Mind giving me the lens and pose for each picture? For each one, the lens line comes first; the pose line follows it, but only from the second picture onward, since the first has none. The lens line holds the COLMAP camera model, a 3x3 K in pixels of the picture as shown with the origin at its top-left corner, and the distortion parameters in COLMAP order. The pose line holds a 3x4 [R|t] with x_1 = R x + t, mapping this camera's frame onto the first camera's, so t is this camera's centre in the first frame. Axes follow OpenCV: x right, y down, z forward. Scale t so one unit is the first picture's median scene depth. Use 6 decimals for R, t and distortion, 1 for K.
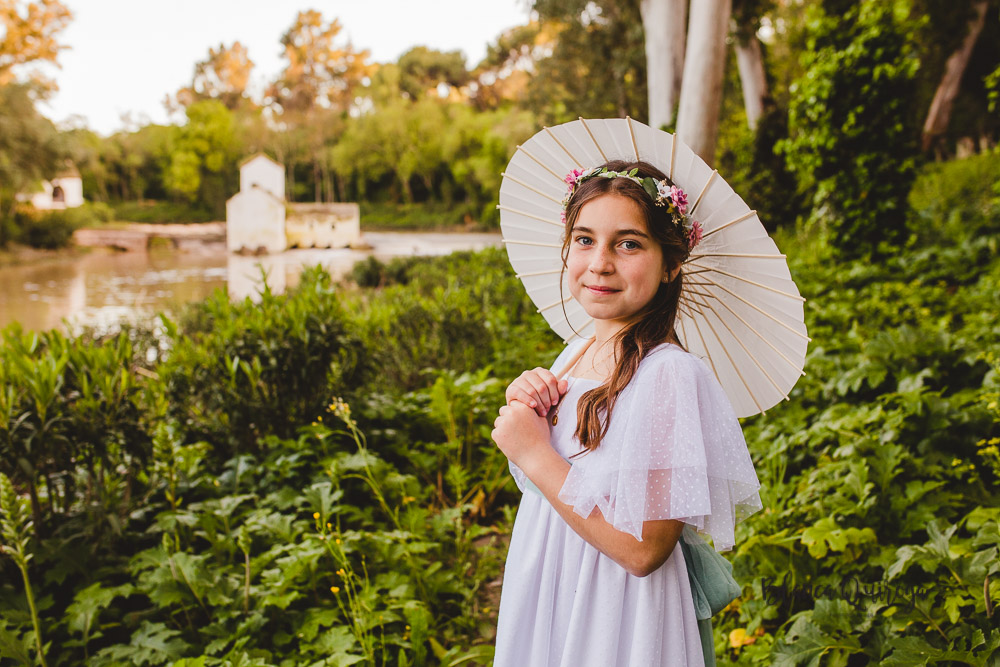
lens RADIAL K [[948.1, 0, 501.9], [0, 948.1, 351.4], [0, 0, 1]] dist [-0.077457, 0.095948]
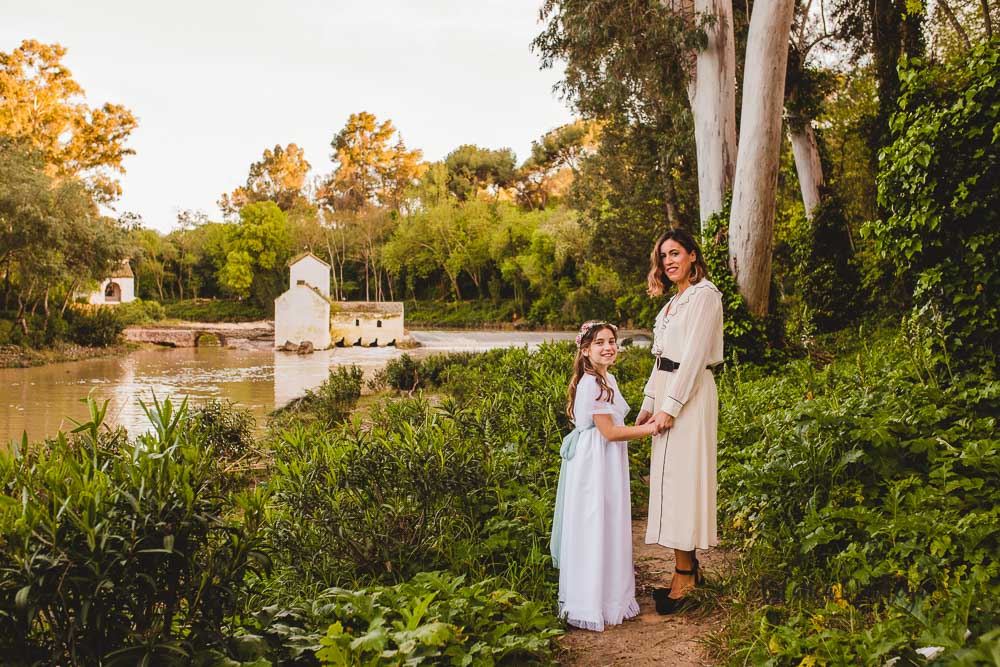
lens RADIAL K [[948.1, 0, 501.9], [0, 948.1, 351.4], [0, 0, 1]] dist [-0.077457, 0.095948]
pose [[0.998665, -0.001220, -0.051647, 0.001477], [-0.004000, 0.994893, -0.100858, -0.001780], [0.051506, 0.100929, 0.993559, 0.011039]]
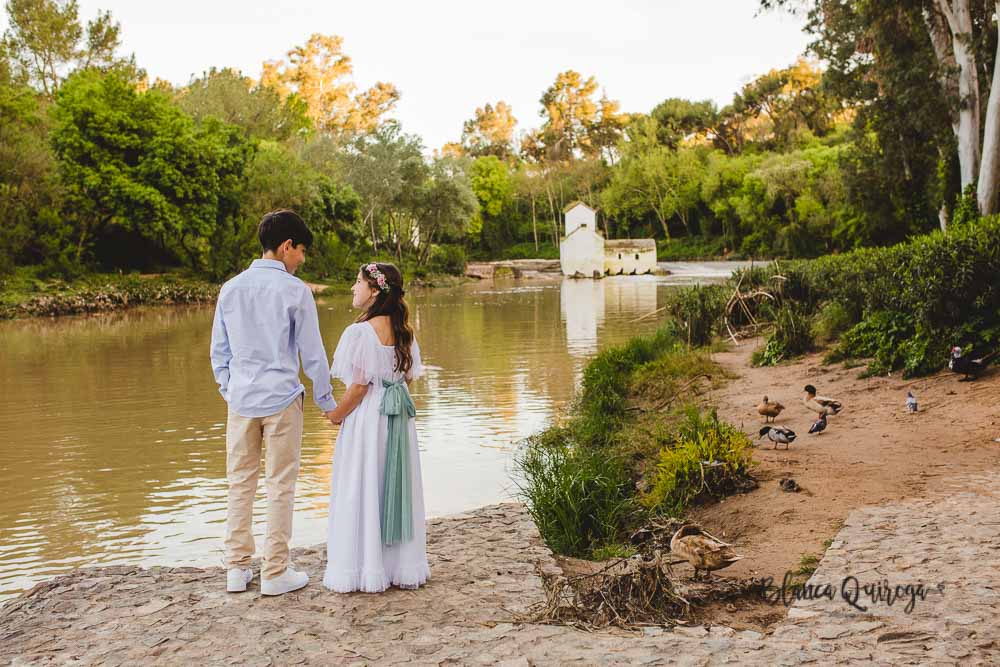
lens RADIAL K [[948.1, 0, 501.9], [0, 948.1, 351.4], [0, 0, 1]] dist [-0.077457, 0.095948]
pose [[0.975653, -0.010080, -0.219090, -0.049764], [0.001241, 0.999181, -0.040447, 0.026856], [0.219318, 0.039190, 0.974866, -0.156910]]
